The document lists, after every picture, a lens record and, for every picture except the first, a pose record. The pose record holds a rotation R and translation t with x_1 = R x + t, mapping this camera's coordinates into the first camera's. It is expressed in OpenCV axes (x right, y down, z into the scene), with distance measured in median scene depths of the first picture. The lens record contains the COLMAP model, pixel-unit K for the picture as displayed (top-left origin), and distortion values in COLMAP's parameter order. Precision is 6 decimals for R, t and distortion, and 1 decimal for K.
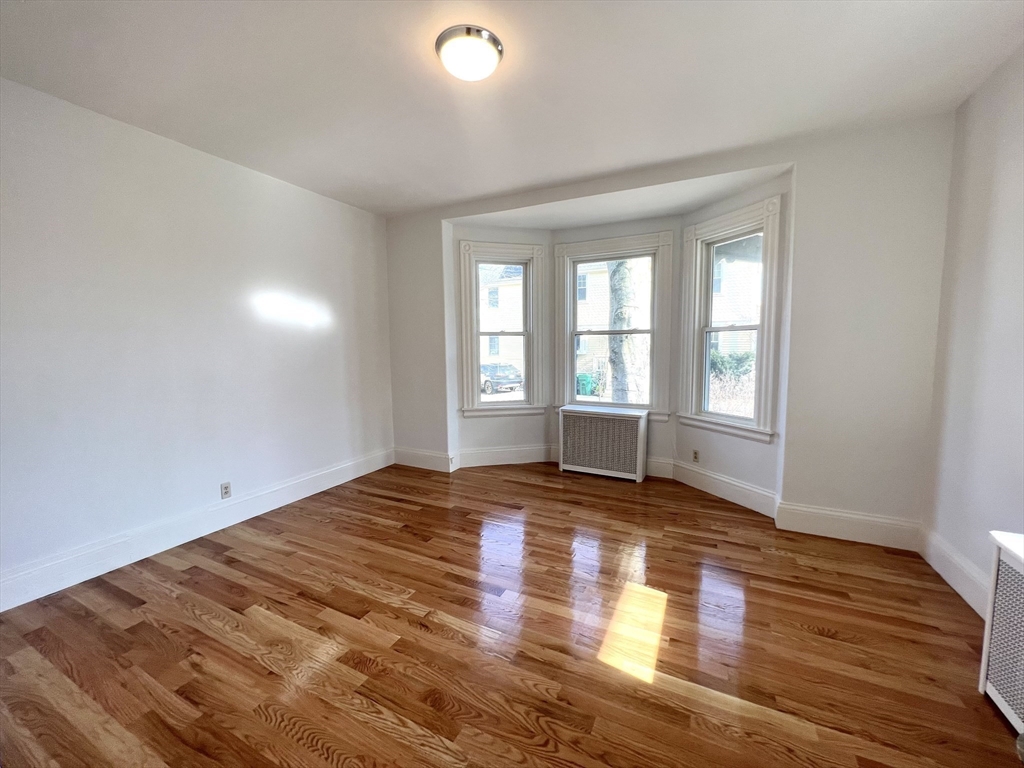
lens RADIAL K [[407.6, 0, 512.6], [0, 407.6, 381.2], [0, 0, 1]] dist [-0.001270, 0.000400]
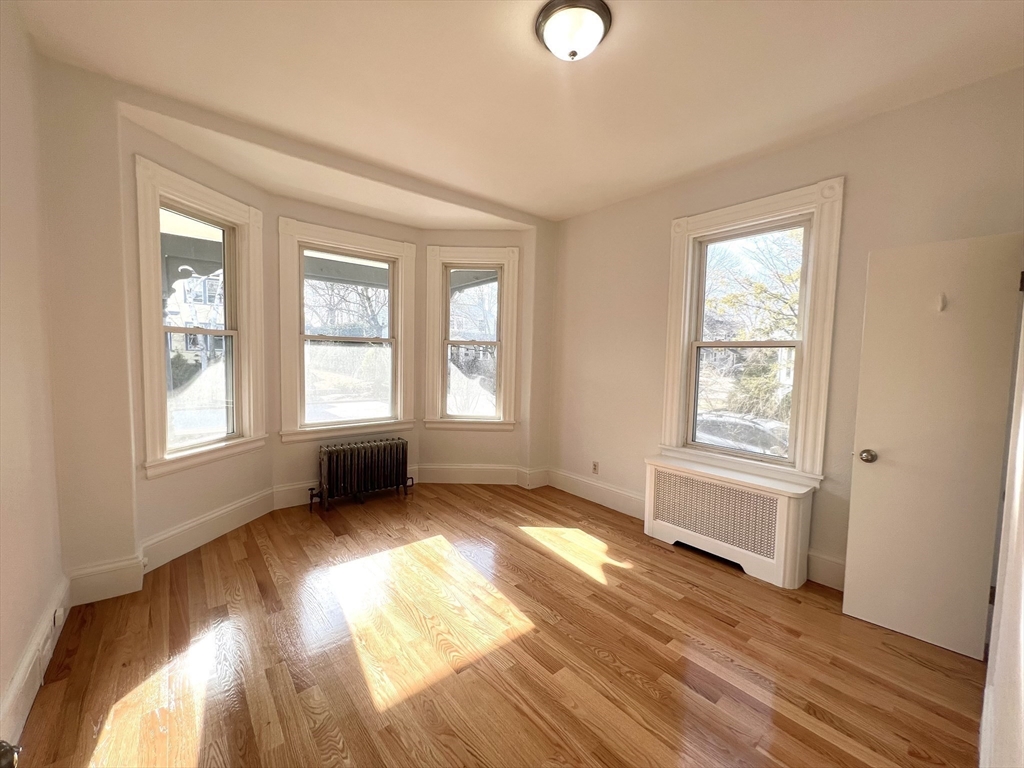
lens RADIAL K [[407.6, 0, 514.3], [0, 407.6, 380.1], [0, 0, 1]] dist [-0.001270, 0.000400]
pose [[0.388691, -0.034215, 0.920733, -0.517710], [0.057993, 0.998237, 0.012613, -0.026218], [-0.919541, 0.048493, 0.389990, 0.408909]]
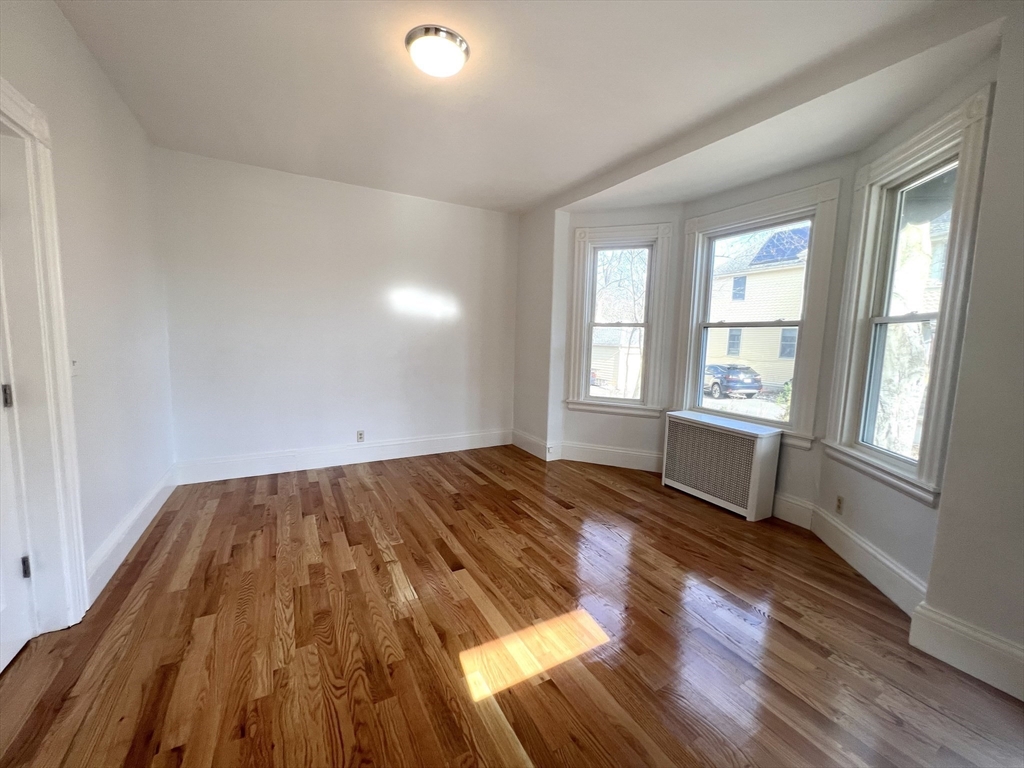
lens RADIAL K [[407.6, 0, 511.4], [0, 407.6, 382.8], [0, 0, 1]] dist [-0.001270, 0.000400]
pose [[0.827122, 0.090748, -0.554647, 0.376077], [-0.082635, 0.995789, 0.039694, -0.003445], [0.555914, 0.013001, 0.831138, 0.126583]]
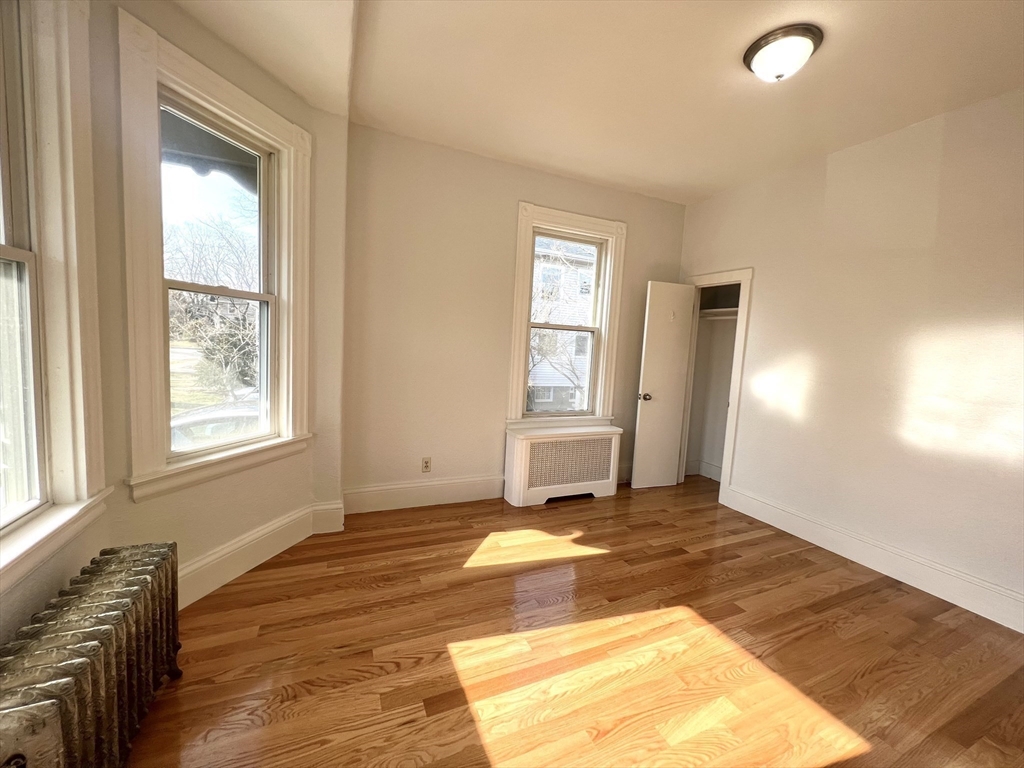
lens RADIAL K [[407.6, 0, 514.0], [0, 407.6, 378.4], [0, 0, 1]] dist [-0.001270, 0.000400]
pose [[-0.777458, -0.084099, 0.623287, -0.148494], [0.013134, 0.988632, 0.149778, -0.087441], [-0.628798, 0.124632, -0.767516, 1.171766]]
